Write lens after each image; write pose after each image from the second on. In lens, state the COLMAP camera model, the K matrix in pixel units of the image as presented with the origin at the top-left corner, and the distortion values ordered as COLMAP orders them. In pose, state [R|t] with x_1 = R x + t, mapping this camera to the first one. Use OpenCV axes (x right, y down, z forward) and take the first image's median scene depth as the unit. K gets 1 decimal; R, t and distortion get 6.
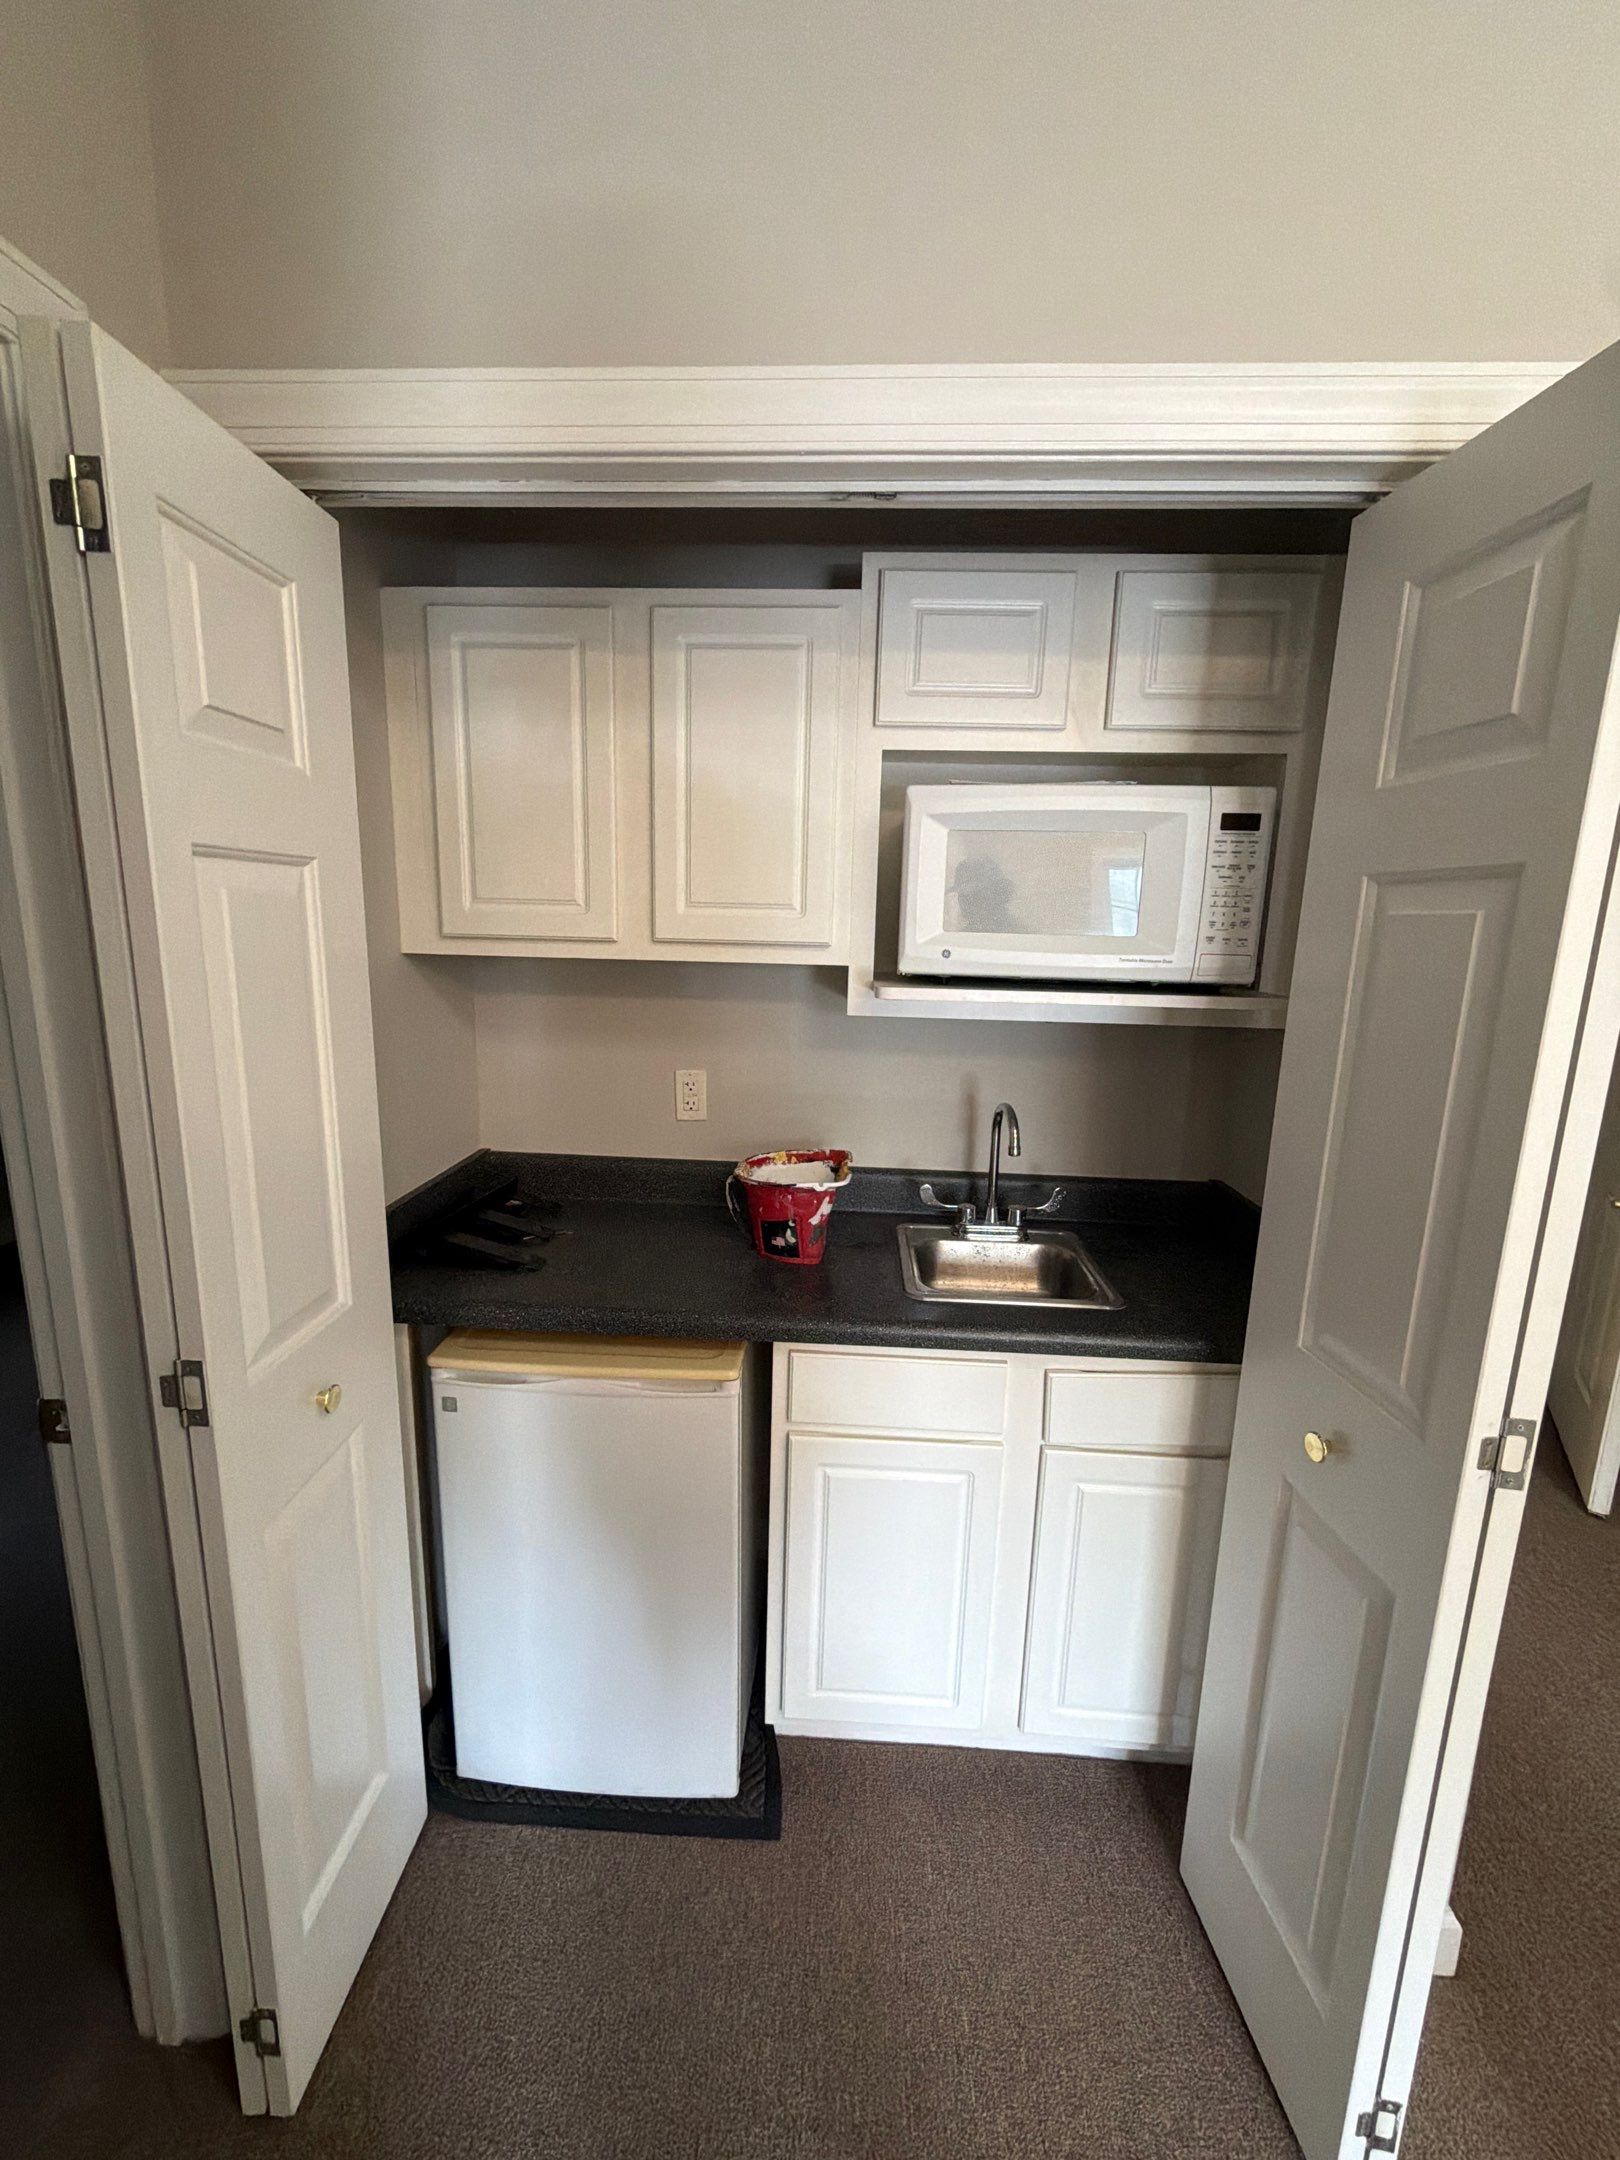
lens RADIAL K [[853.8, 0, 801.0], [0, 853.8, 1074.0], [0, 0, 1]] dist [0.004534, 0.000664]
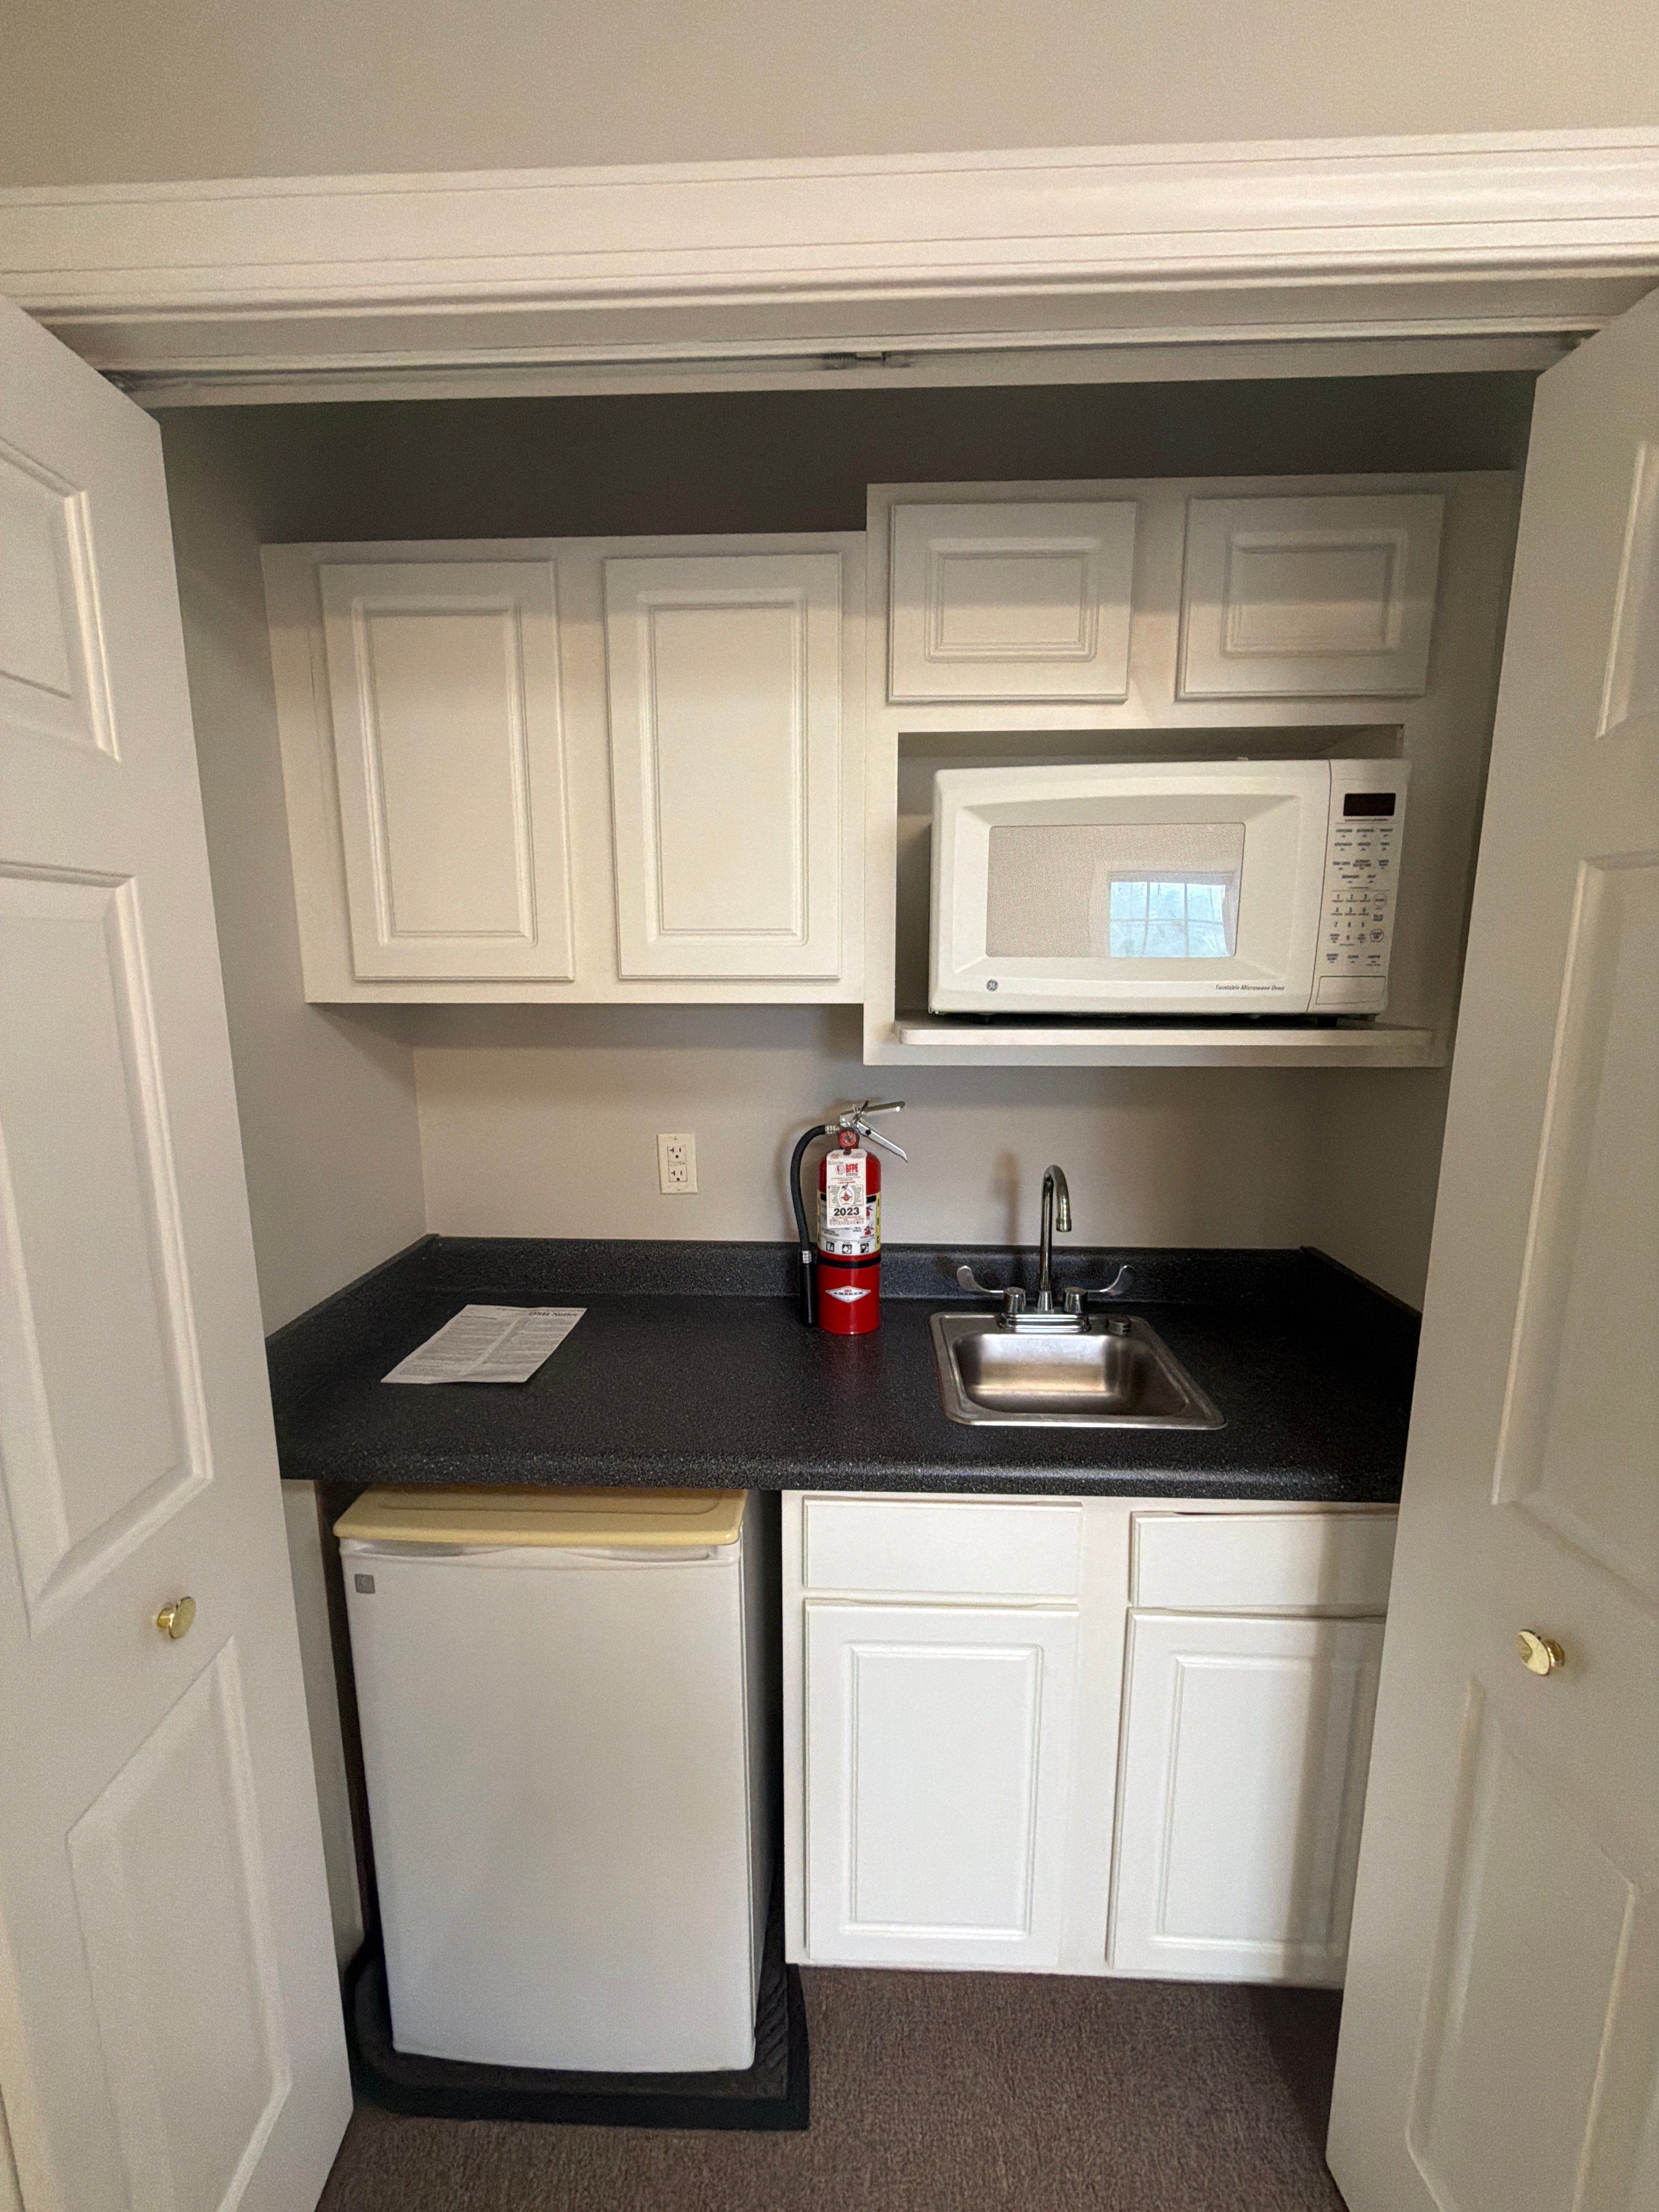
lens RADIAL K [[874.3, 0, 825.1], [0, 874.3, 1111.5], [0, 0, 1]] dist [0.004534, 0.000664]
pose [[0.999443, -0.028347, 0.017629, 0.002280], [0.028410, 0.999591, -0.003359, -0.025736], [-0.017527, 0.003858, 0.999839, 0.194735]]
